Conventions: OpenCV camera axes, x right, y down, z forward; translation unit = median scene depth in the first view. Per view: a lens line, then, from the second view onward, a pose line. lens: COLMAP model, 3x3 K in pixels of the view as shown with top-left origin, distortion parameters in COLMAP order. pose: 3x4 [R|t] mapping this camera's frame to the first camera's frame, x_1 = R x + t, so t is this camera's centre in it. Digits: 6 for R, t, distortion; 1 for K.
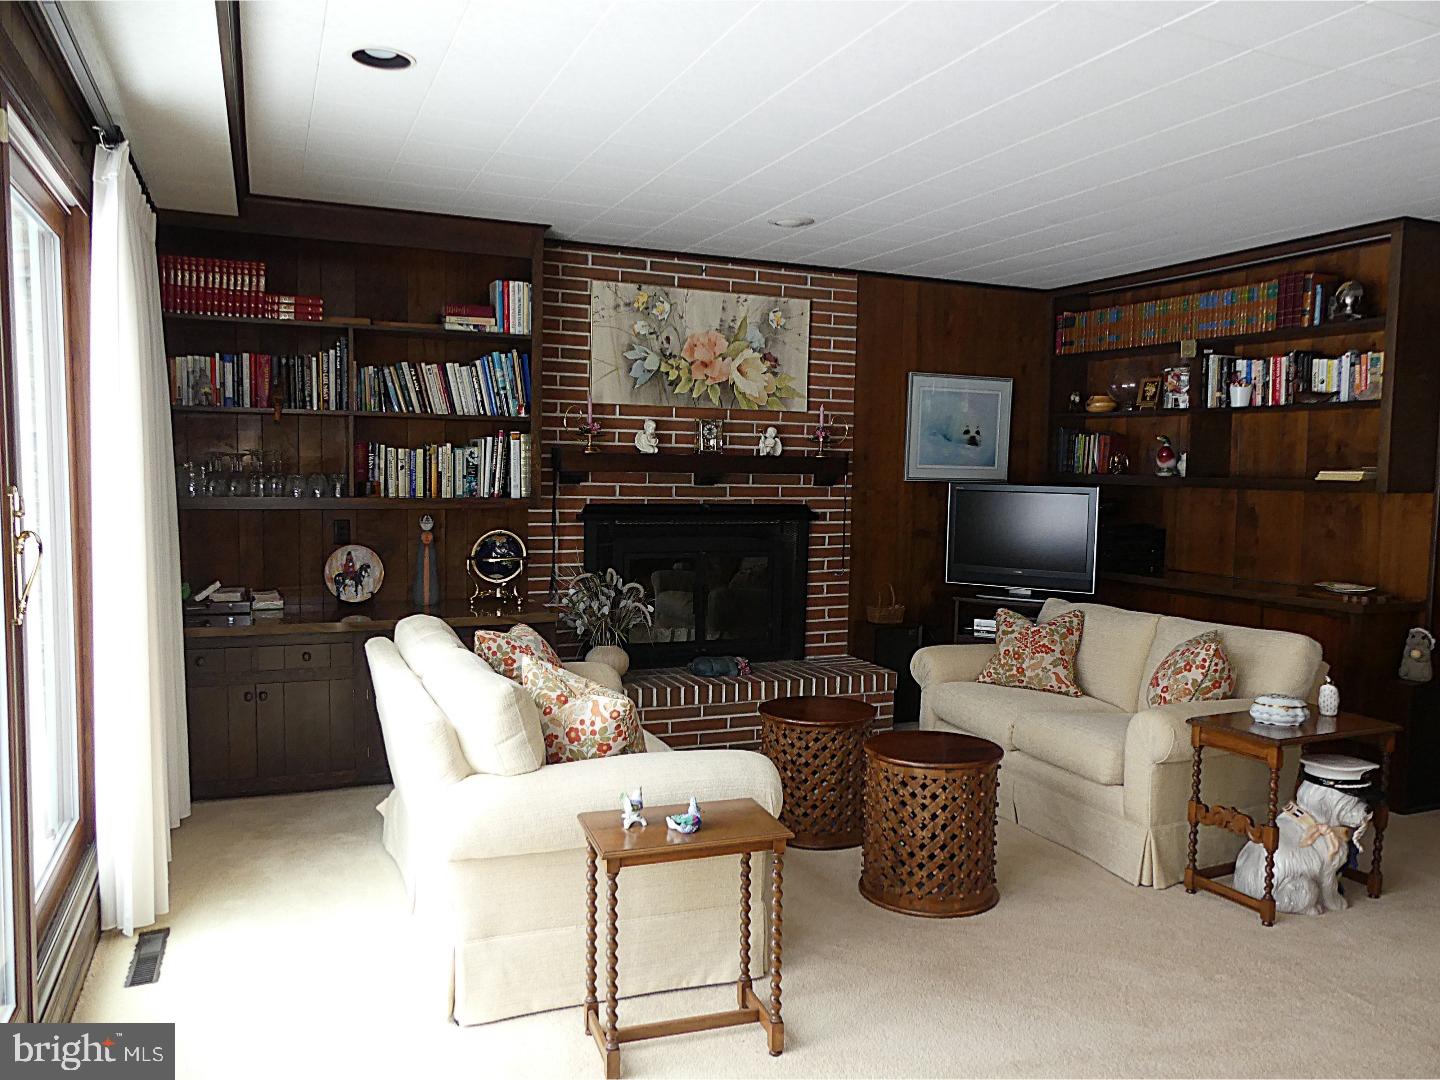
lens RADIAL K [[1078.1, 0, 720.0], [0, 1078.1, 540.0], [0, 0, 1]] dist [-0.023636, -0.006549]
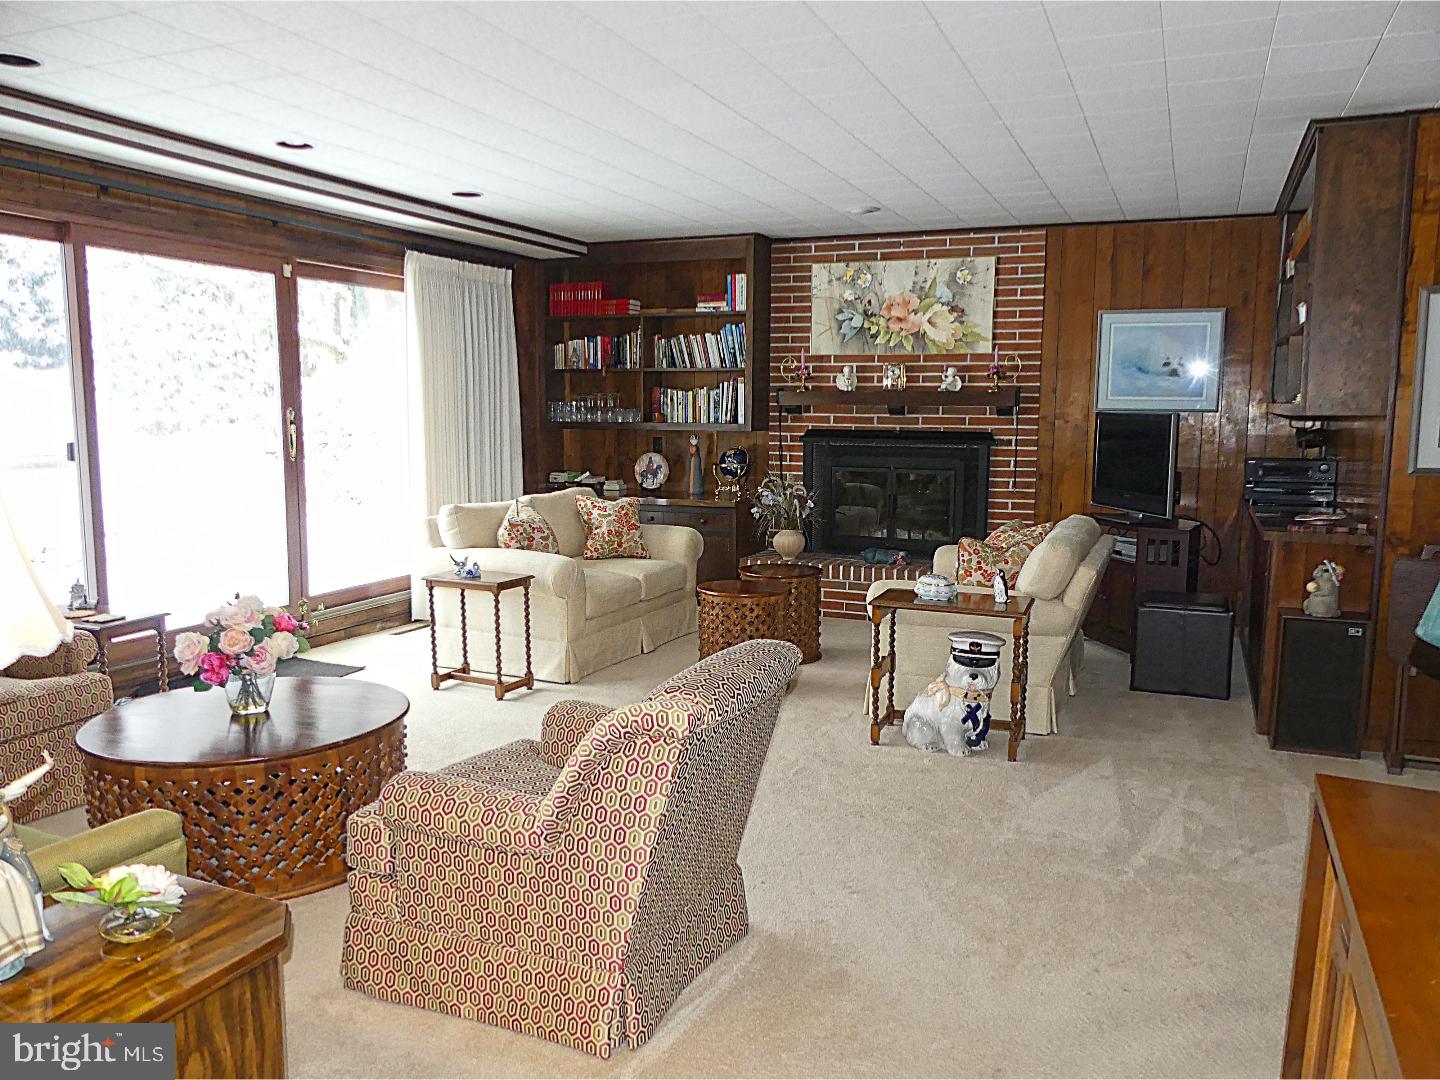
lens RADIAL K [[1078.1, 0, 720.0], [0, 1078.1, 540.0], [0, 0, 1]] dist [-0.023636, -0.006549]
pose [[0.686703, 0.077620, -0.722783, 0.787426], [-0.042713, 0.996874, 0.066474, 0.020351], [0.725682, -0.014775, 0.687871, -0.025212]]
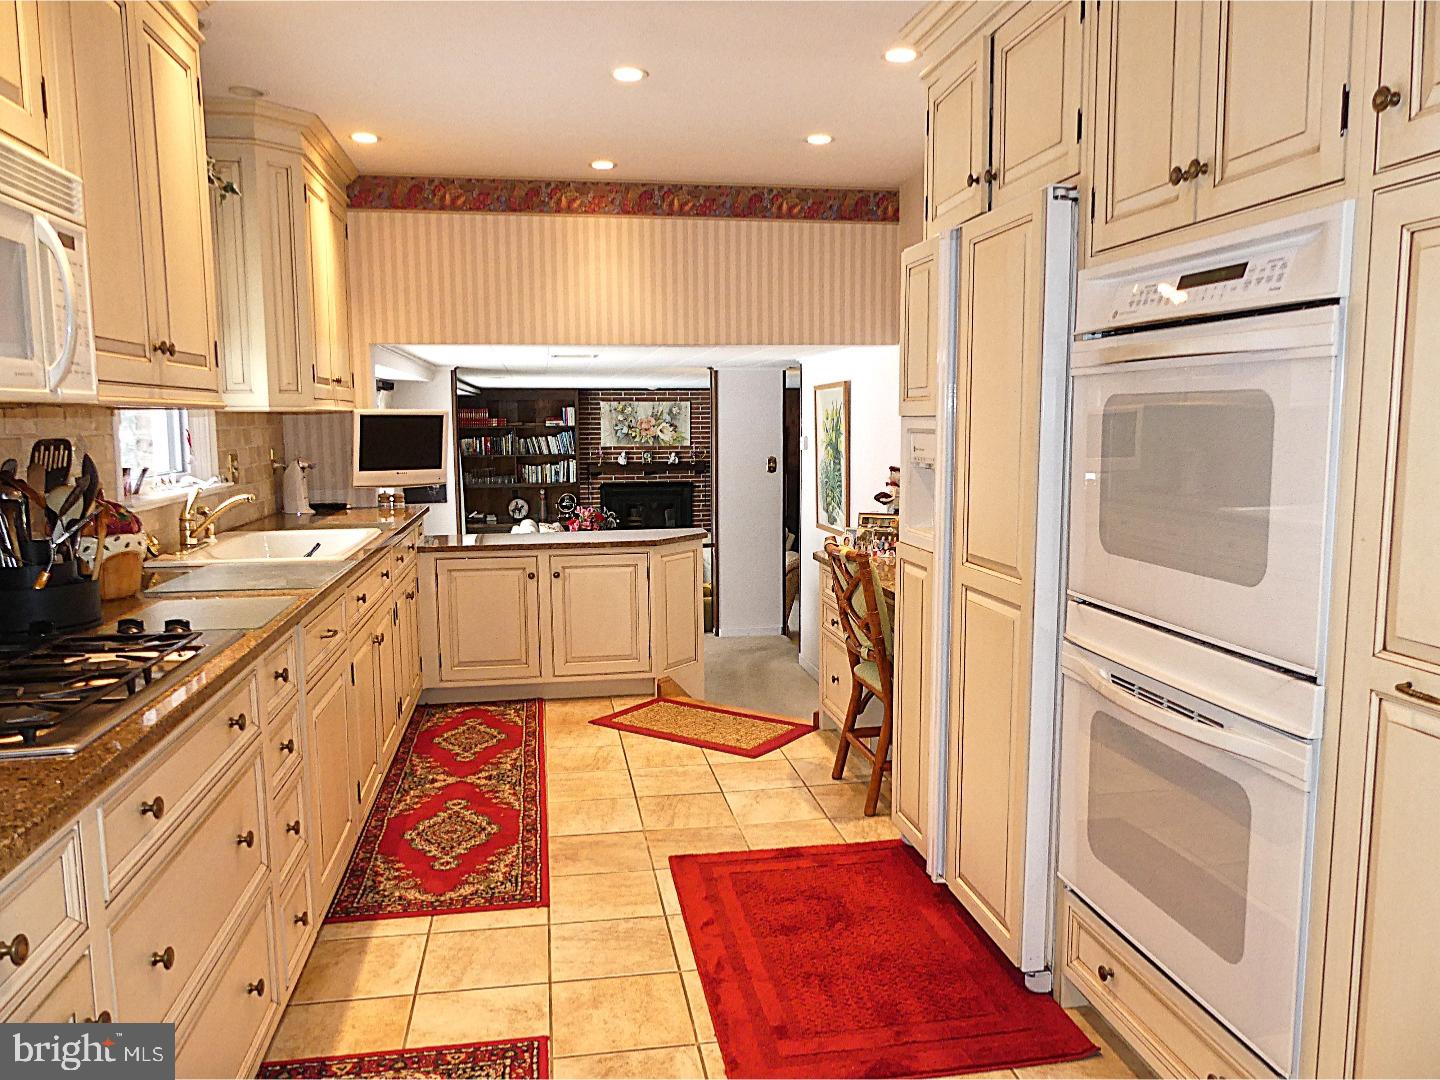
lens RADIAL K [[1078.1, 0, 720.0], [0, 1078.1, 540.0], [0, 0, 1]] dist [-0.023636, -0.006549]
pose [[0.971966, 0.001644, -0.235117, 0.796998], [0.008734, 0.999033, 0.043092, -0.005252], [0.234961, -0.043938, 0.971011, -1.561073]]
